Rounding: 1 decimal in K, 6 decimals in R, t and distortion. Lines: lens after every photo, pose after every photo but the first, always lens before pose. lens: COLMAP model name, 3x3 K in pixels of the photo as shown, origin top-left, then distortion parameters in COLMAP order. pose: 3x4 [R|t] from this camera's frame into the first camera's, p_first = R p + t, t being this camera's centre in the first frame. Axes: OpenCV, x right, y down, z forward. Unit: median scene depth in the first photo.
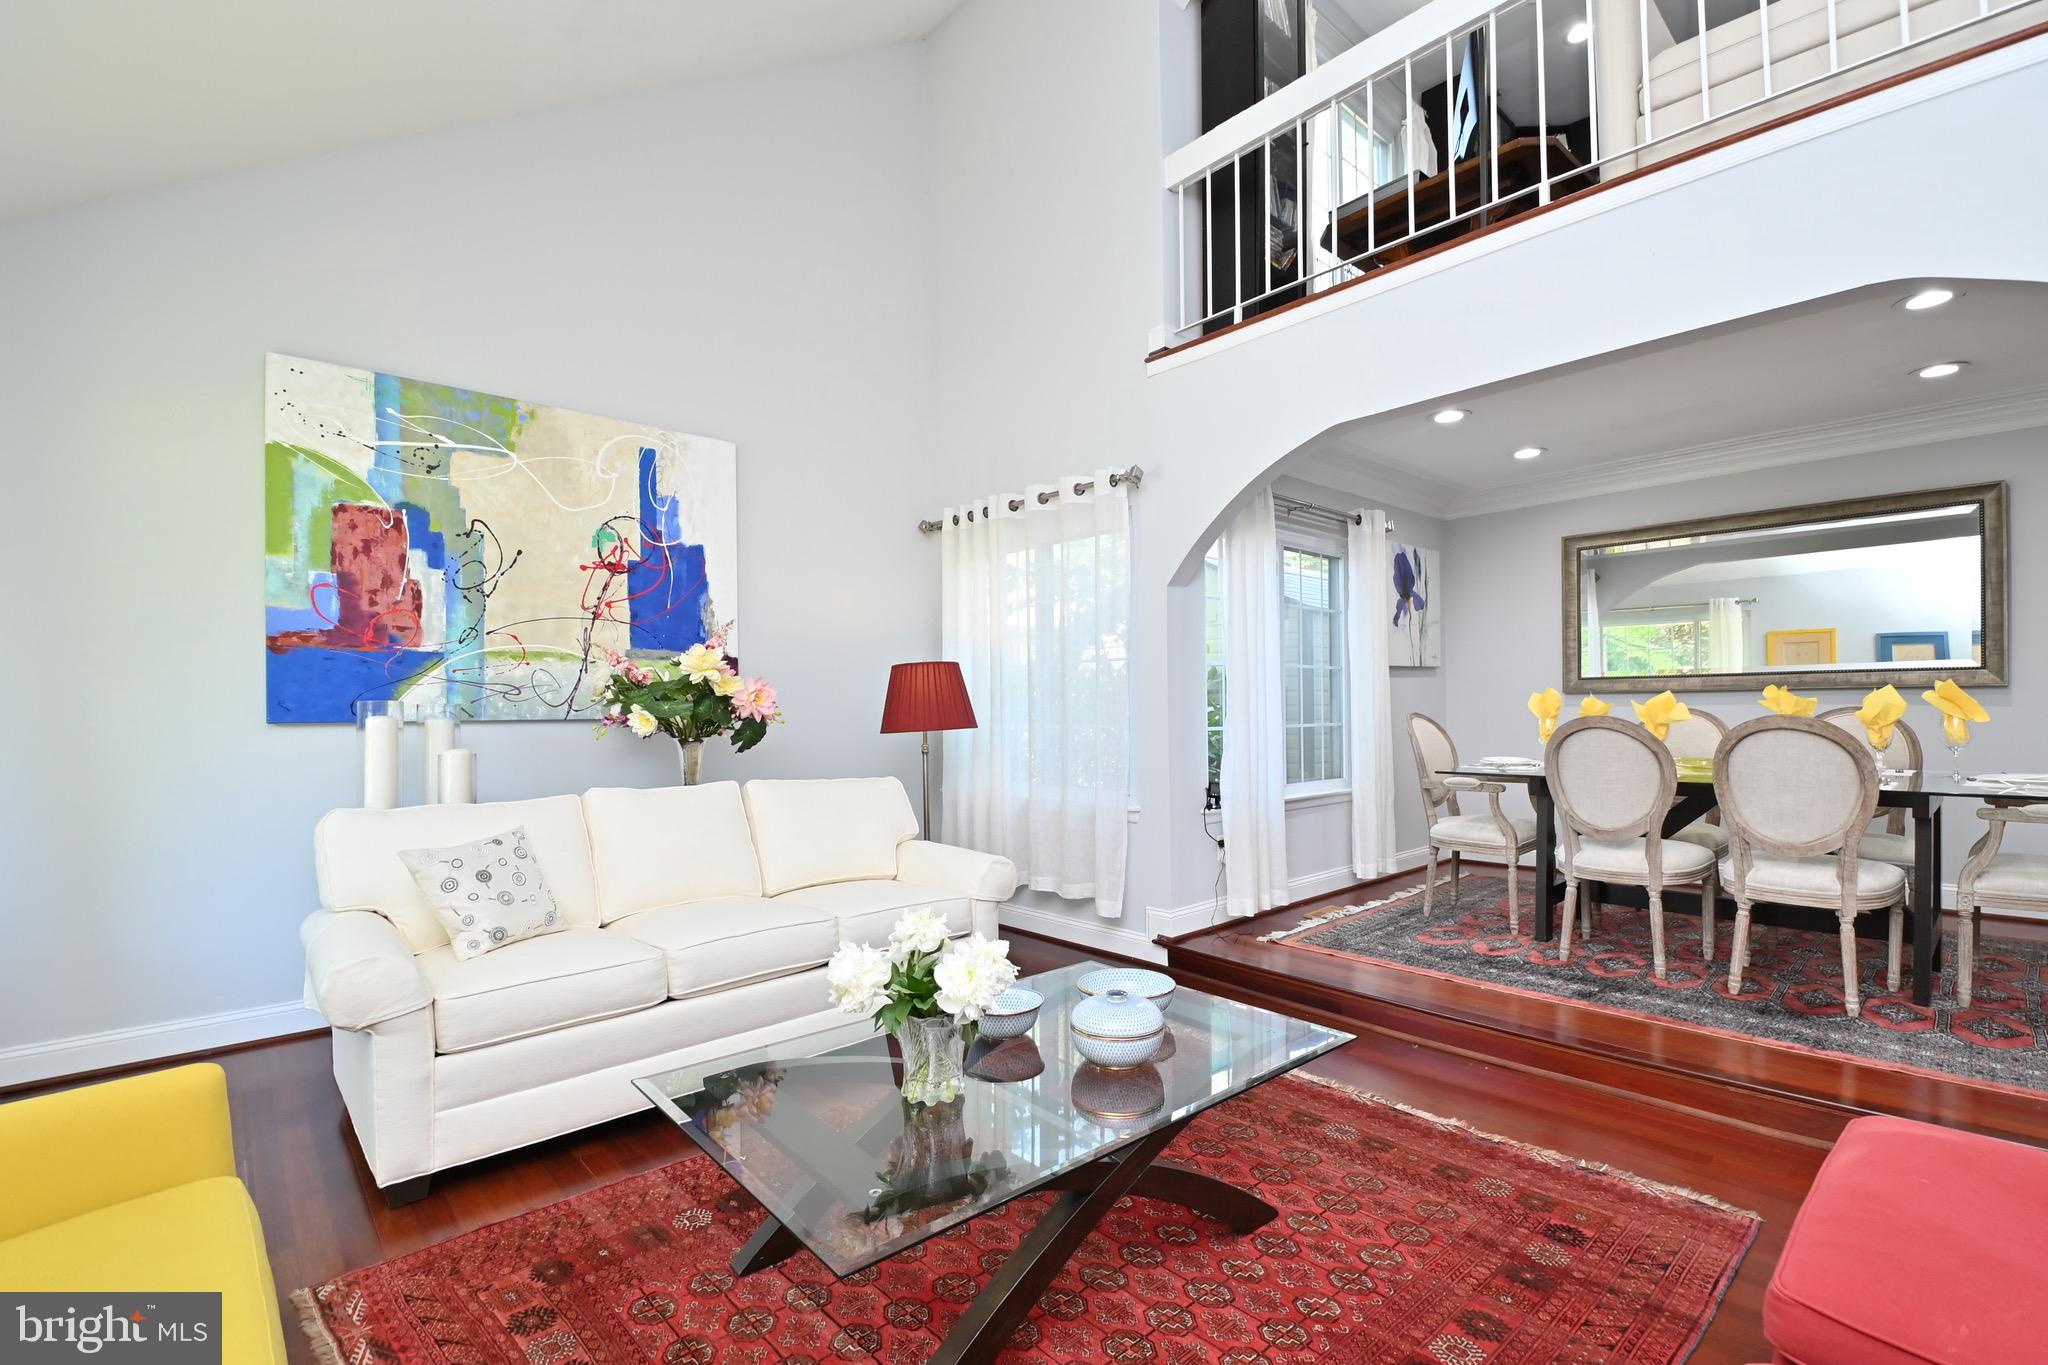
lens RADIAL K [[893.9, 0, 1042.2], [0, 893.9, 717.5], [0, 0, 1]] dist [0.001307, -0.014762]
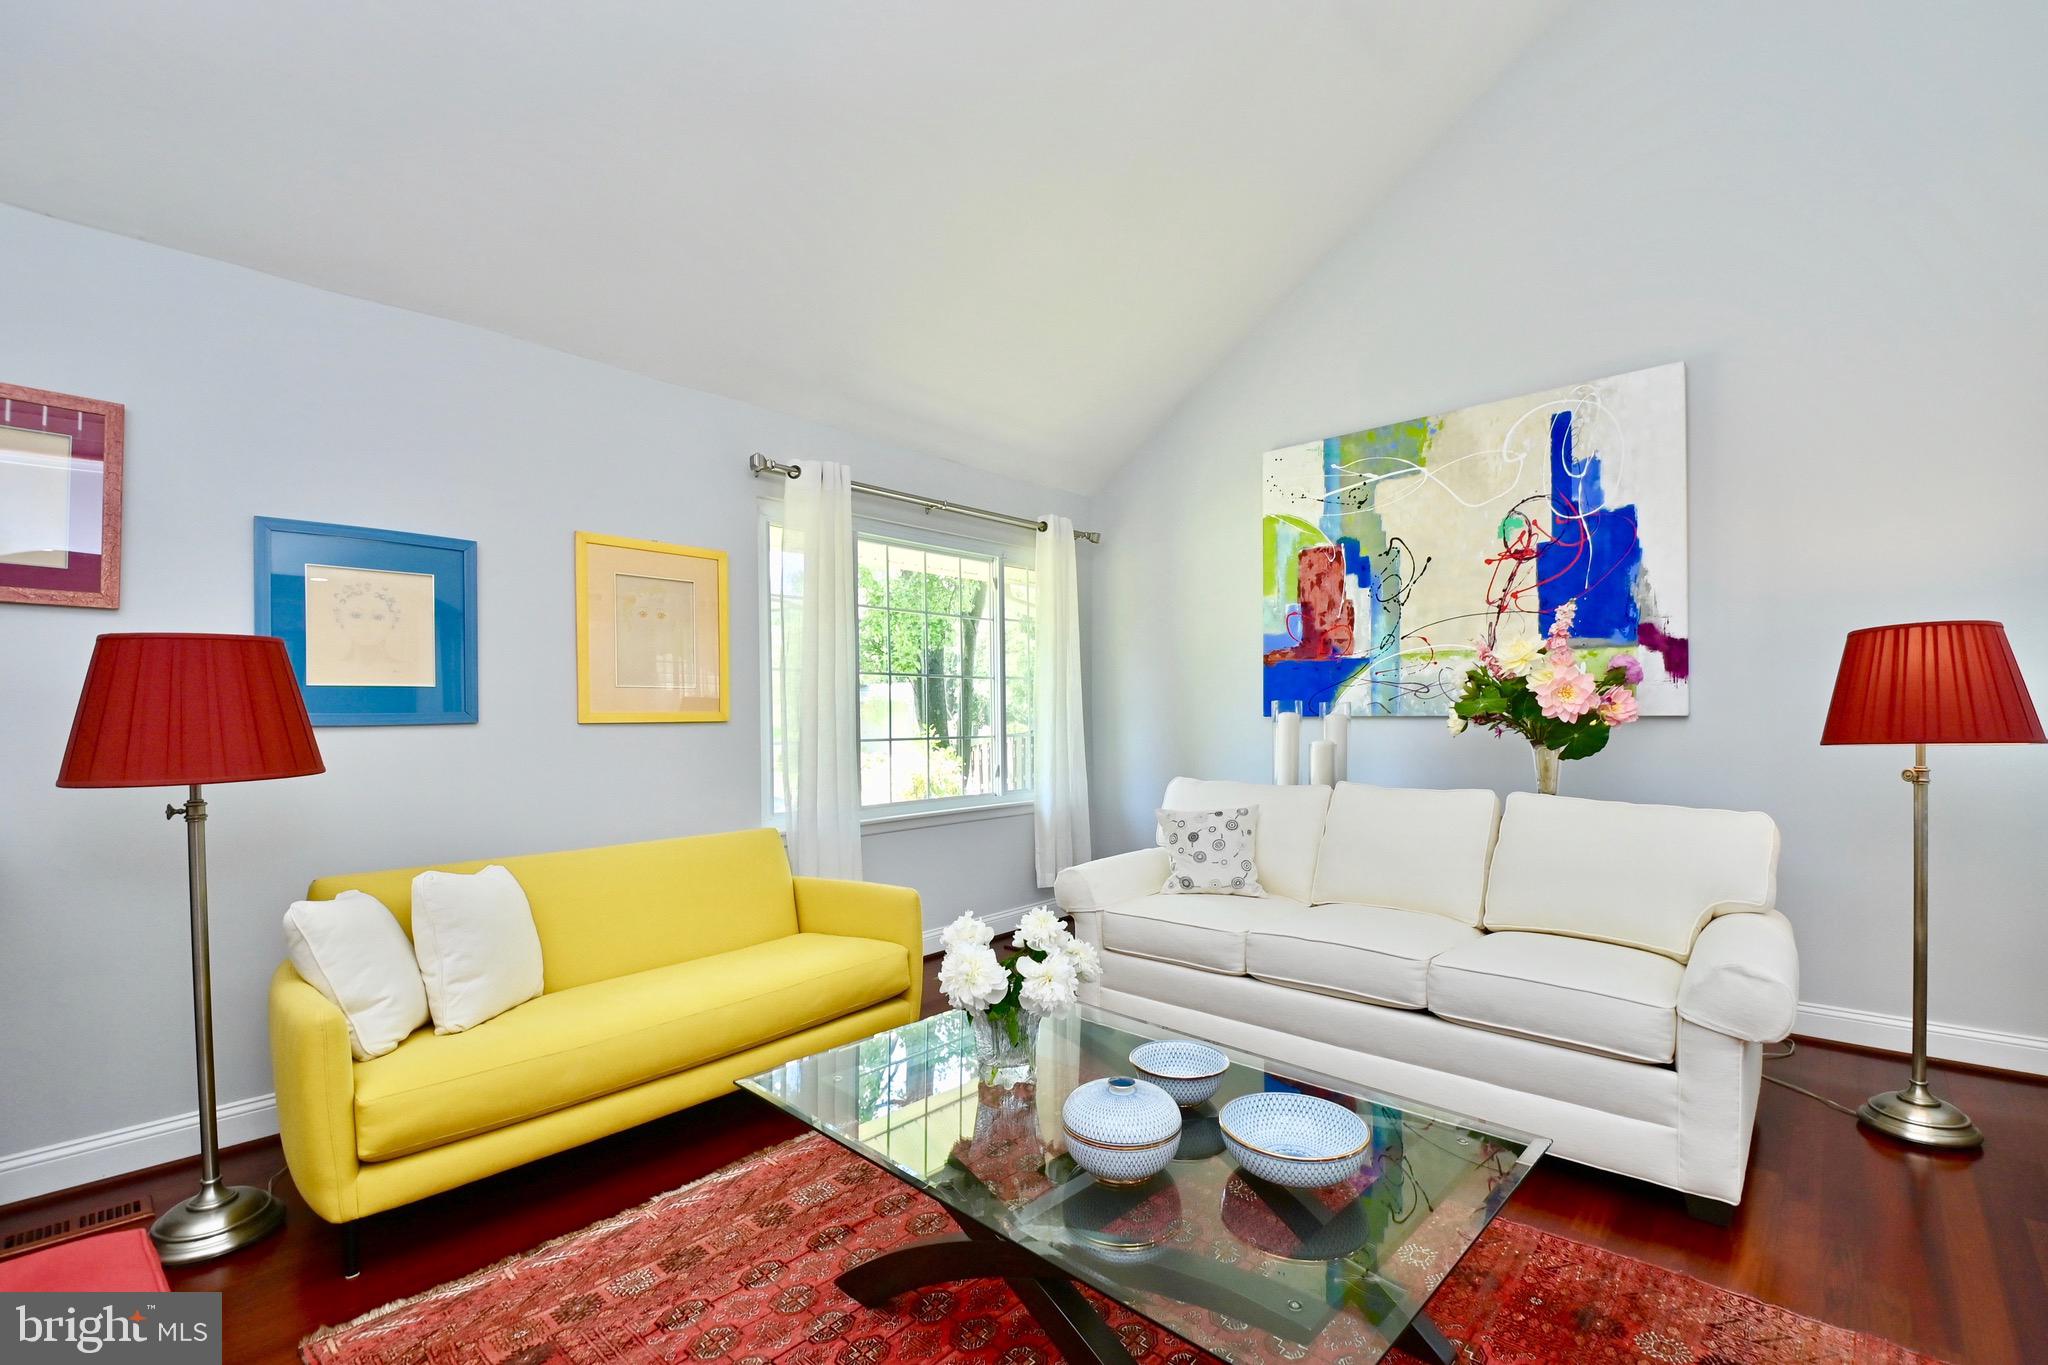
lens RADIAL K [[893.9, 0, 1042.2], [0, 893.9, 717.5], [0, 0, 1]] dist [0.001307, -0.014762]
pose [[0.094562, 0.014796, -0.995409, 0.449708], [-0.000435, 0.999890, 0.014822, -0.011514], [0.995519, -0.000968, 0.094559, 0.449607]]
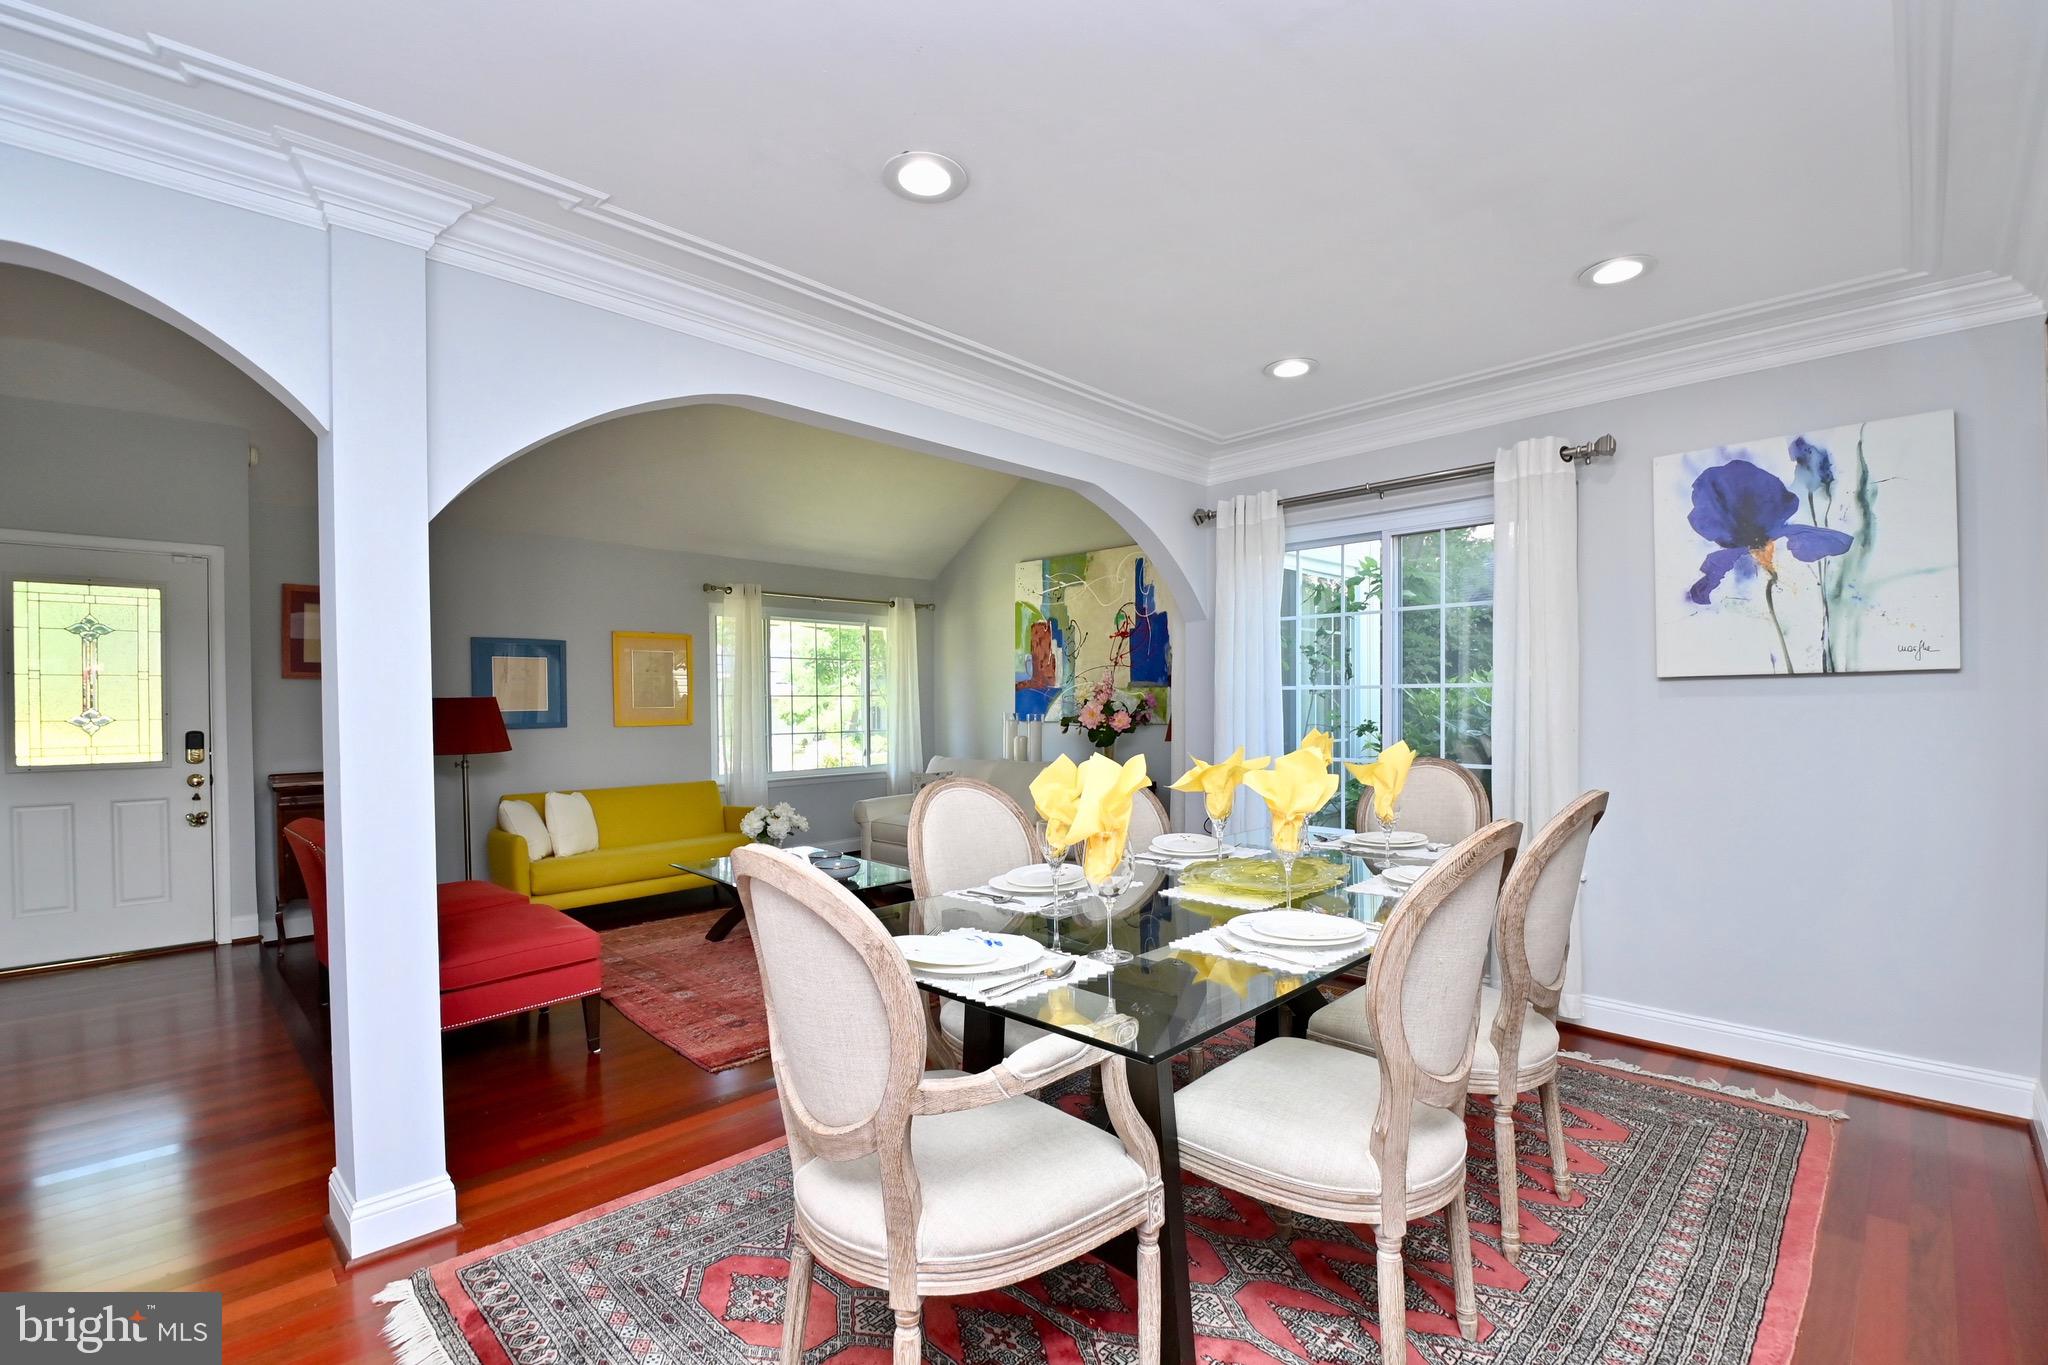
lens RADIAL K [[913.3, 0, 1049.0], [0, 913.3, 711.7], [0, 0, 1]] dist [0.001385, -0.015658]
pose [[0.057060, 0.025003, -0.998058, 1.378120], [-0.003292, 0.999686, 0.024855, -0.069362], [0.998365, 0.001867, 0.057124, 0.831997]]
